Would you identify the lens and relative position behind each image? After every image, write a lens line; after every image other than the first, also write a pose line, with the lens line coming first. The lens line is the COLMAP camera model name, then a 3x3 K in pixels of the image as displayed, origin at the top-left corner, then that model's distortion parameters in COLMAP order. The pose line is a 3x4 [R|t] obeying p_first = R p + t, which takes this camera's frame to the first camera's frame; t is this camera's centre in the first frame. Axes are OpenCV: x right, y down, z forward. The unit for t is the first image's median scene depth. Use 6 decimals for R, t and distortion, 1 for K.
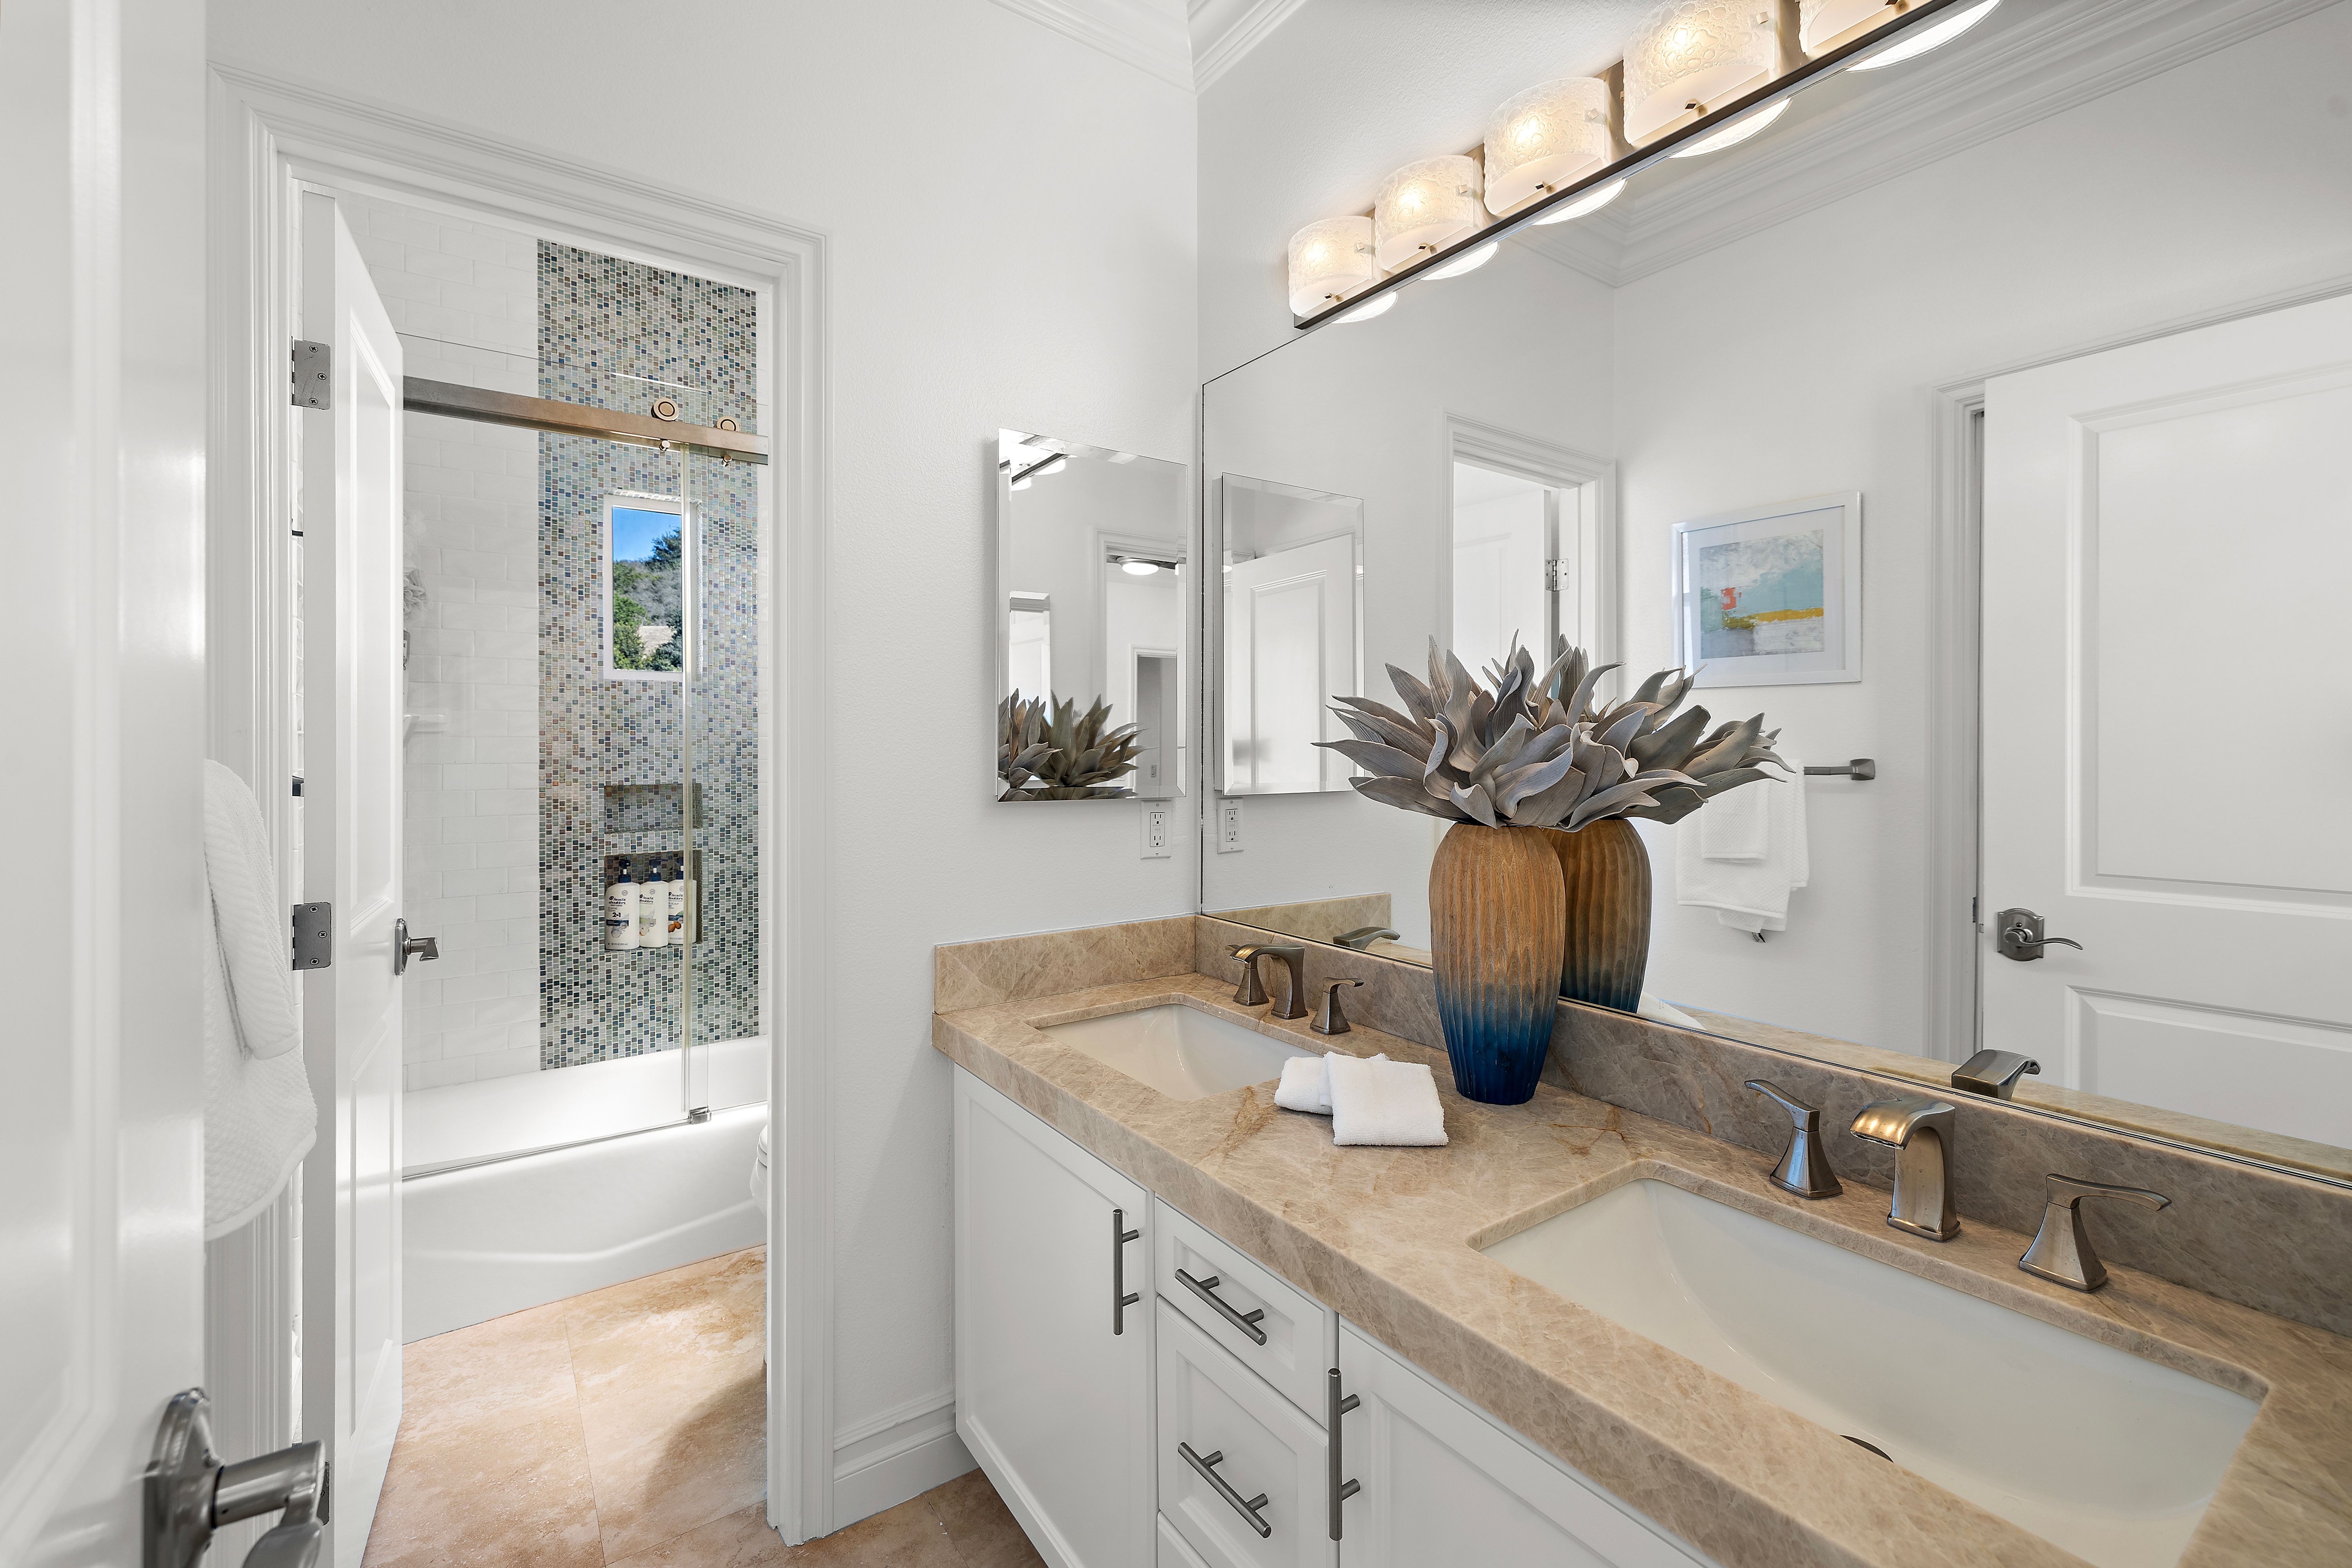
lens RADIAL K [[998.1, 0, 1178.2], [0, 998.1, 769.3], [0, 0, 1]] dist [0.000622, 0.001118]
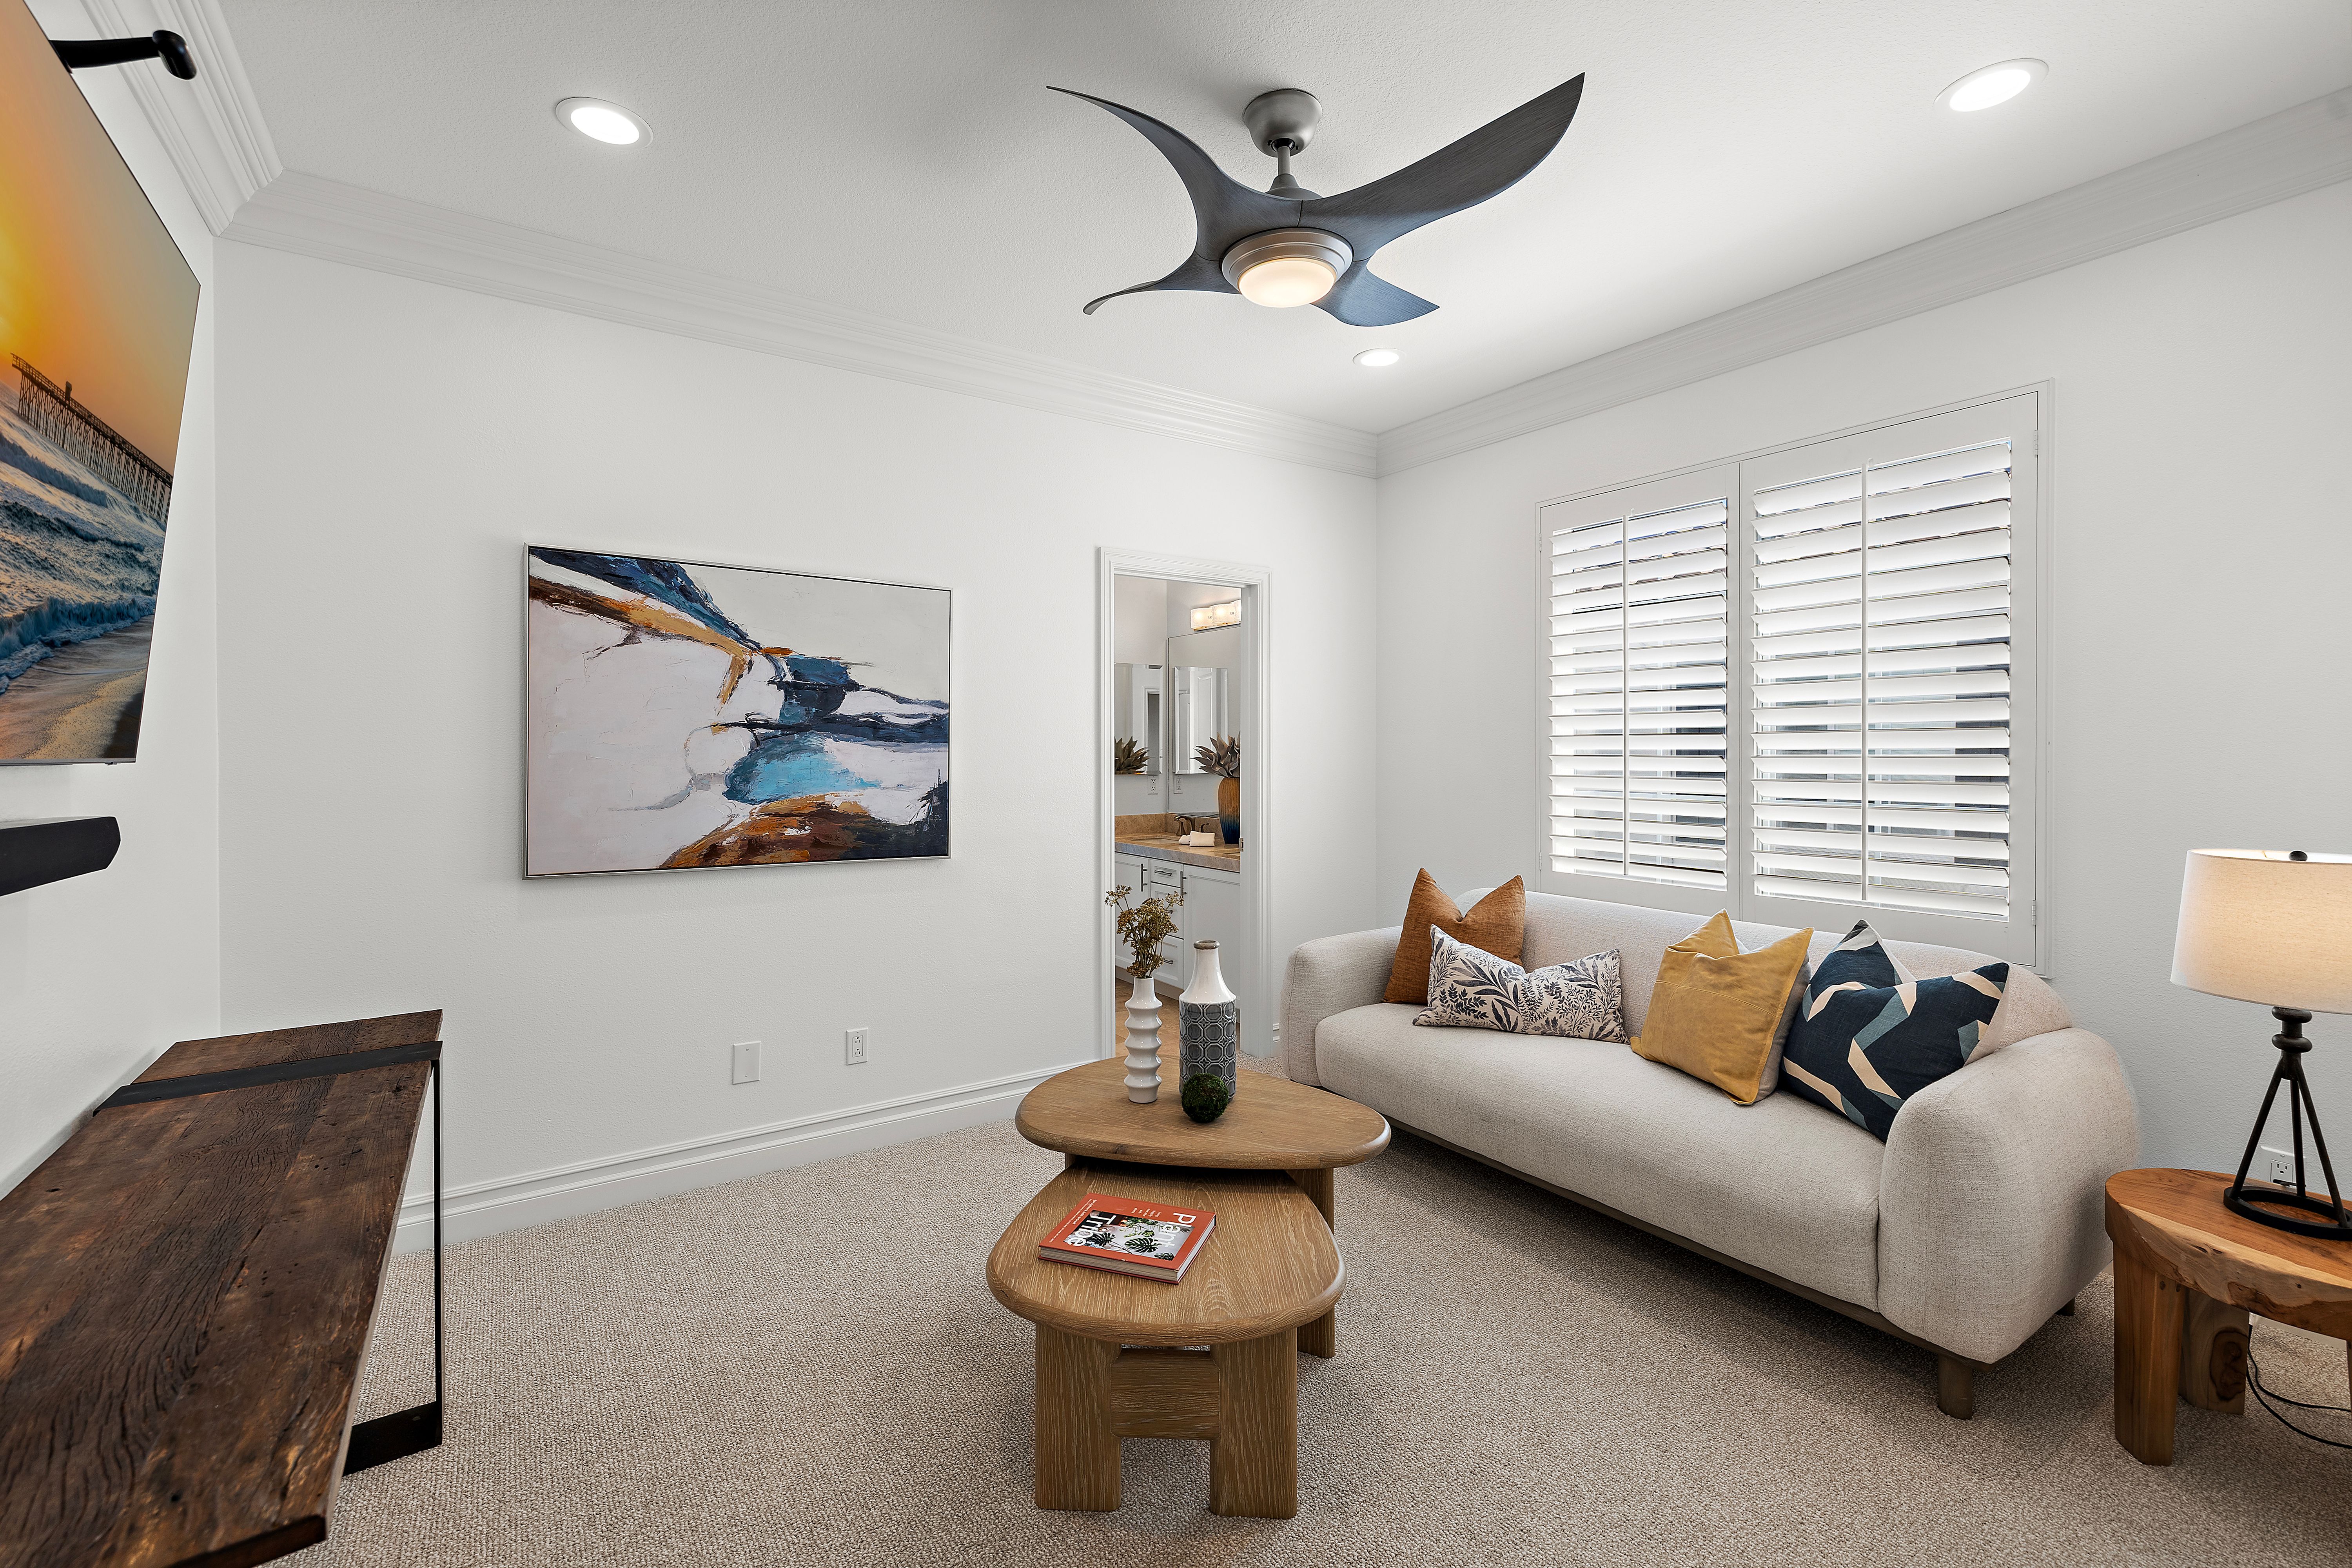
lens RADIAL K [[998.1, 0, 1175.0], [0, 998.1, 773.7], [0, 0, 1]] dist [0.000622, 0.001118]
pose [[0.999891, 0.003493, -0.014362, 0.089418], [-0.003463, 0.999992, 0.002116, 0.018999], [0.014370, -0.002066, 0.999895, -2.060250]]
